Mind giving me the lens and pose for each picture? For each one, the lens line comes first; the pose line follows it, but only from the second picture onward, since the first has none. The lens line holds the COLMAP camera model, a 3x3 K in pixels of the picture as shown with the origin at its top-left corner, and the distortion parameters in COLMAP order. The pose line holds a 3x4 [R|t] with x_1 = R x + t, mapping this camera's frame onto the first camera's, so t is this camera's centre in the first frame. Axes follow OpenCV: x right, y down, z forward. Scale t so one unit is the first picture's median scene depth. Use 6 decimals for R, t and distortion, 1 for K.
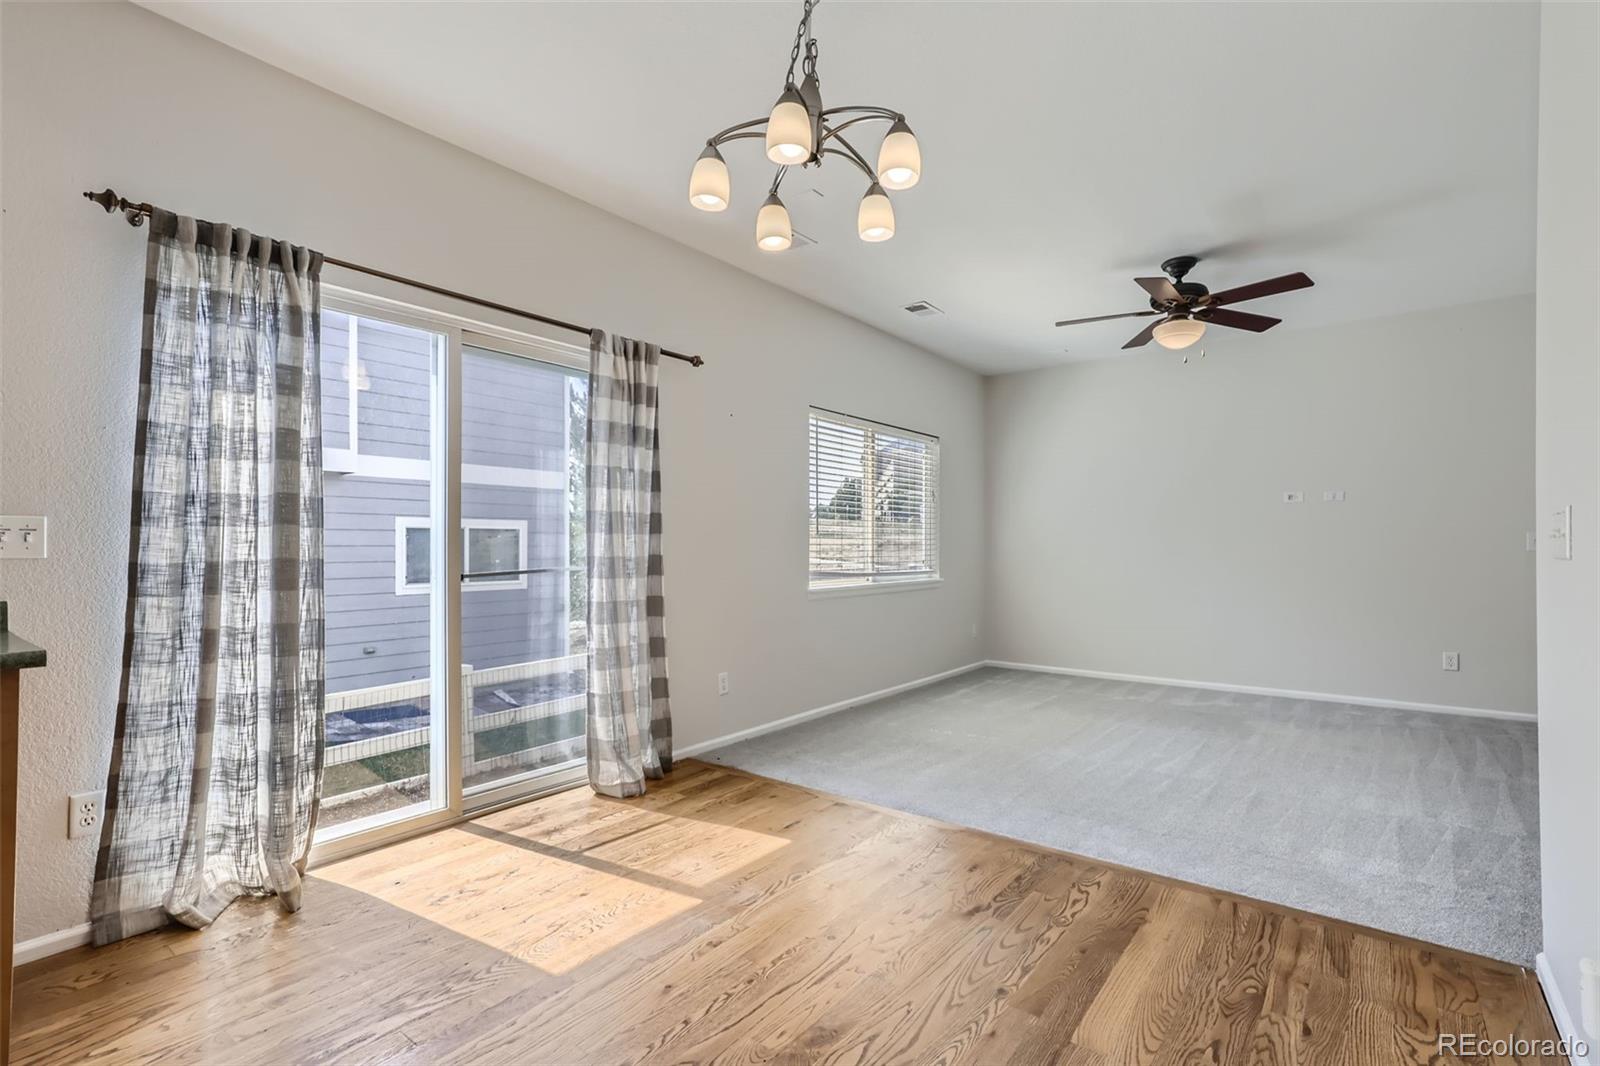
lens RADIAL K [[731.0, 0, 806.9], [0, 731.0, 542.8], [0, 0, 1]] dist [-0.004642, 0.004137]
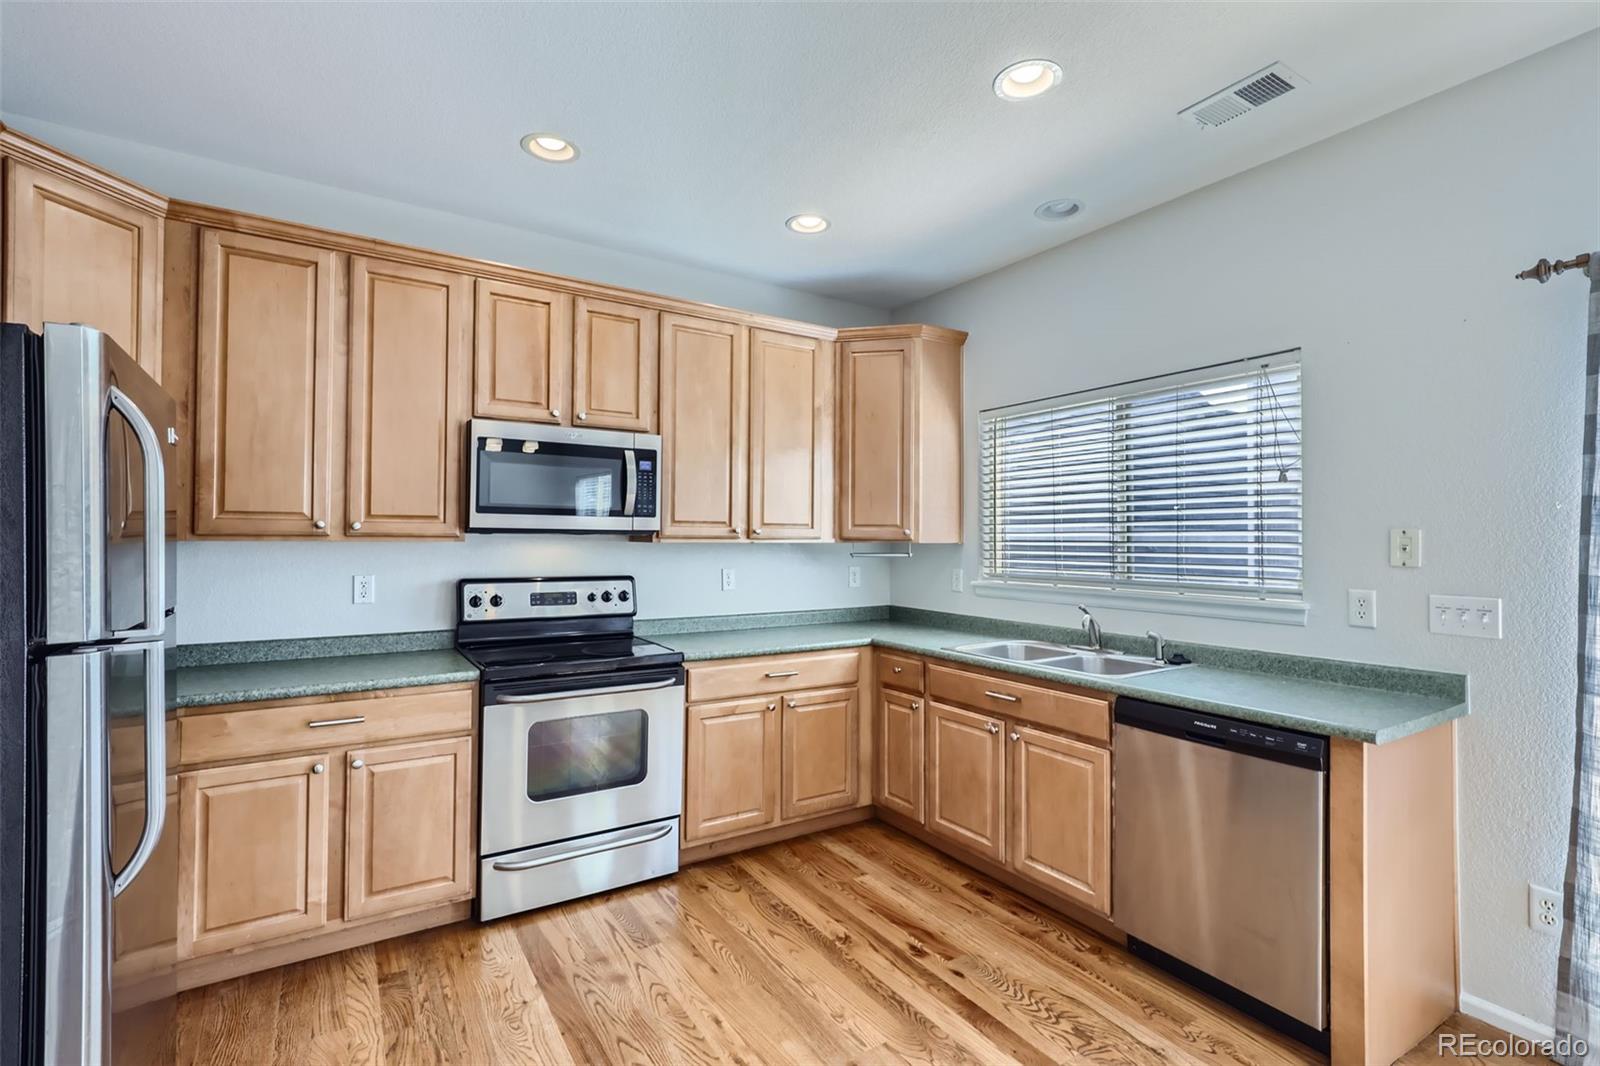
lens RADIAL K [[731.0, 0, 798.0], [0, 731.0, 527.6], [0, 0, 1]] dist [-0.004642, 0.004137]
pose [[-0.339318, -0.019220, -0.940475, 0.239924], [-0.004529, 0.999813, -0.018798, -0.101450], [0.940661, -0.002120, -0.339342, 0.375180]]
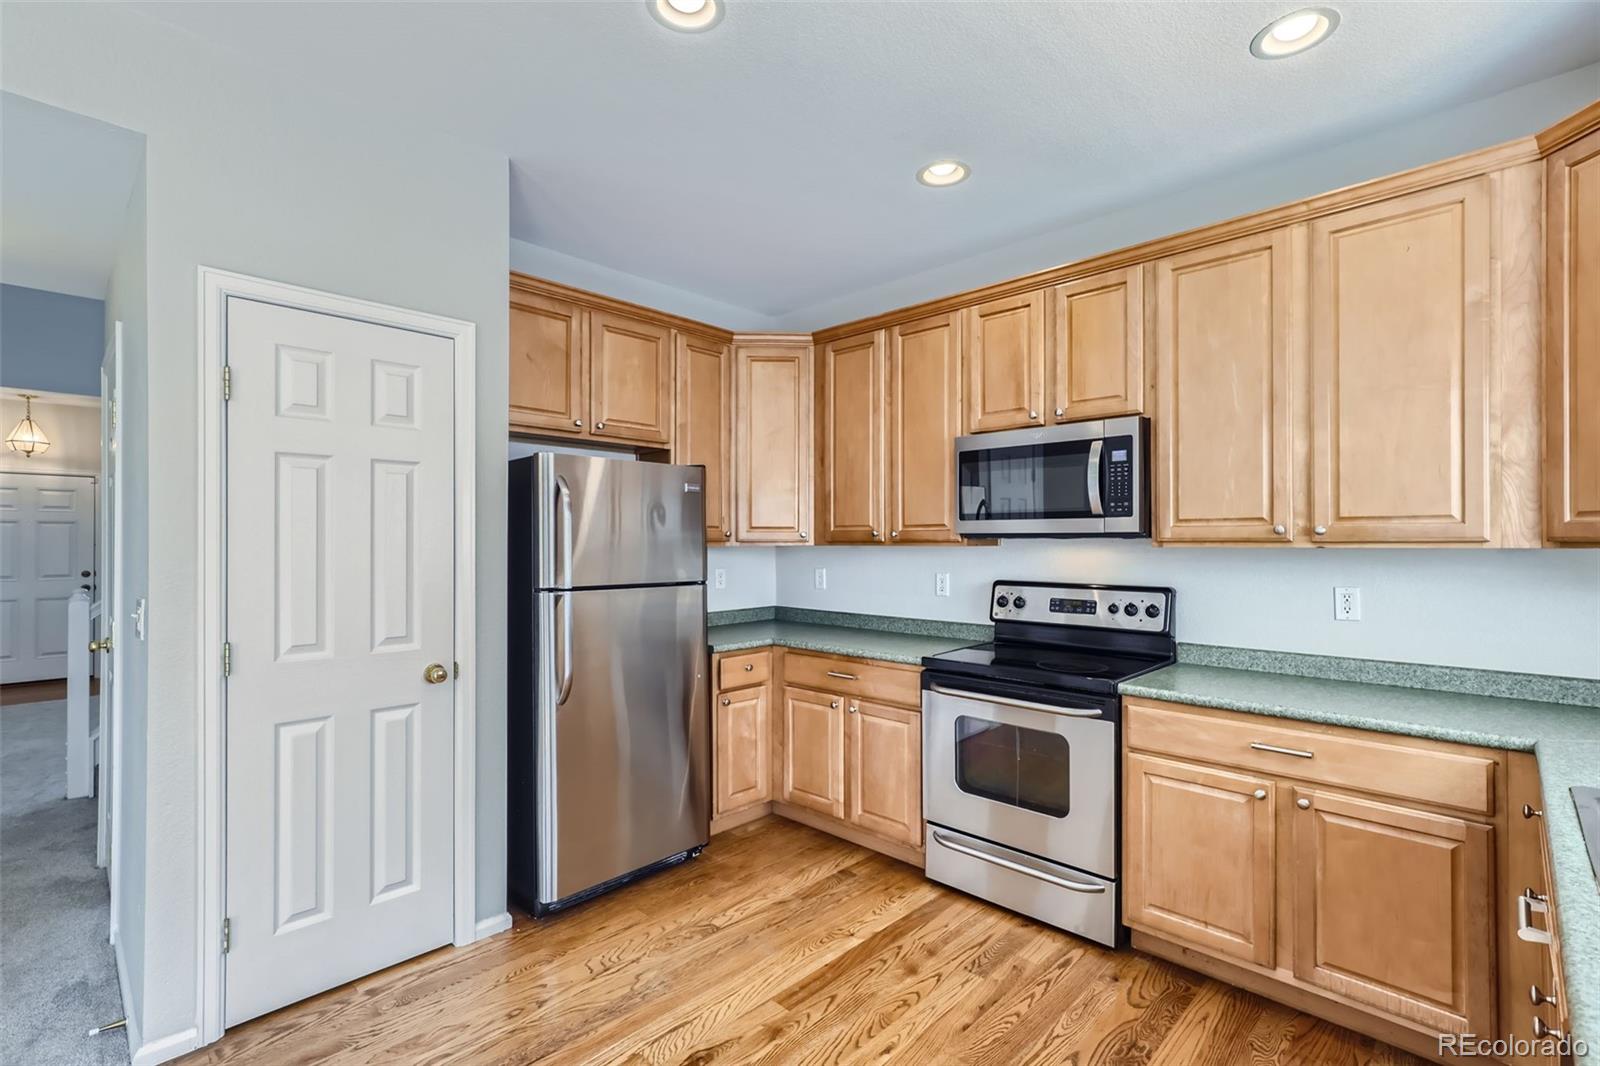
lens RADIAL K [[731.0, 0, 805.4], [0, 731.0, 540.0], [0, 0, 1]] dist [-0.004642, 0.004137]
pose [[-0.994050, -0.001247, 0.108919, -0.597458], [-0.001736, 0.999989, -0.004393, -0.103222], [-0.108913, -0.004556, -0.994041, 0.848384]]
